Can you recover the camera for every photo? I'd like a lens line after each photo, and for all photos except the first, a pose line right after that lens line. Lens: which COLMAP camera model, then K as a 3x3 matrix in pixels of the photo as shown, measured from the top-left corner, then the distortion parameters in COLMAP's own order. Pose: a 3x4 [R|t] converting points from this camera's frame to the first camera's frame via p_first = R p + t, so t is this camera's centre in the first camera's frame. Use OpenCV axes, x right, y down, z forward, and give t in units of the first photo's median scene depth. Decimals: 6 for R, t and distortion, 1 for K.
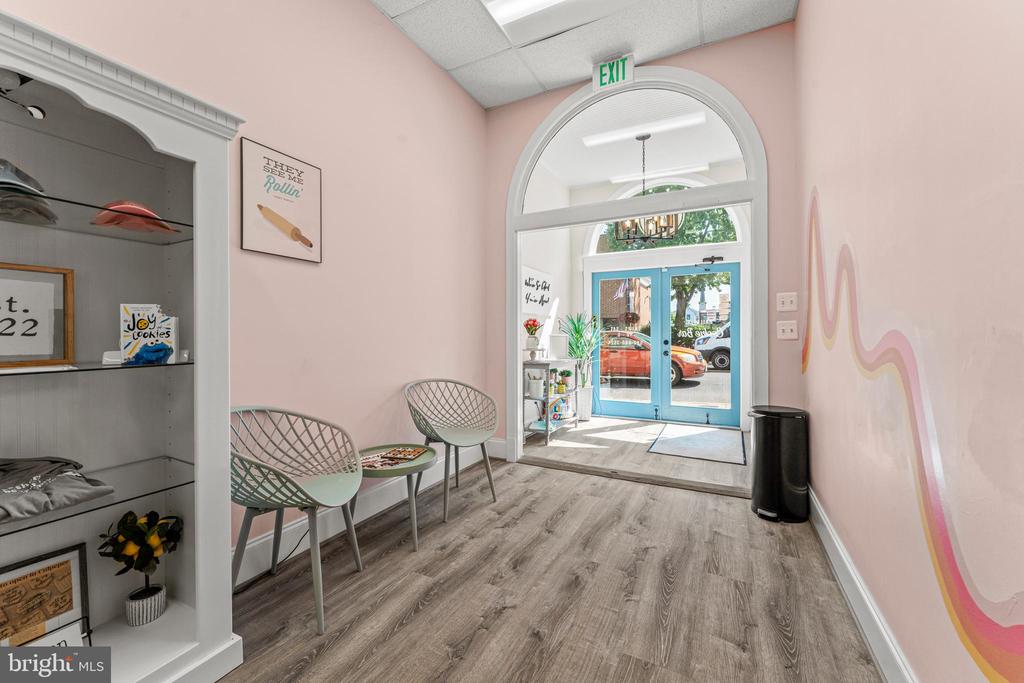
lens RADIAL K [[412.5, 0, 515.5], [0, 412.5, 361.3], [0, 0, 1]] dist [0.000667, 0.000402]
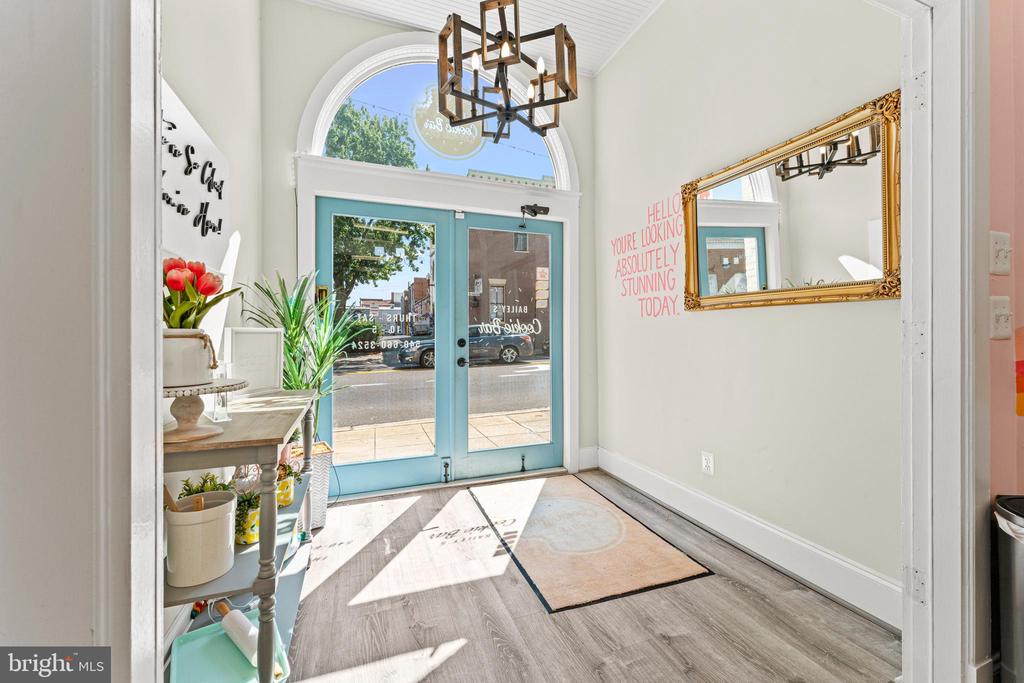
lens RADIAL K [[415.8, 0, 515.1], [0, 415.8, 334.3], [0, 0, 1]] dist [0.001772, 0.000189]
pose [[0.658261, 0.002306, 0.752786, -0.019077], [0.044965, 0.998089, -0.042377, -0.030610], [-0.751446, 0.061744, 0.656899, 0.579946]]
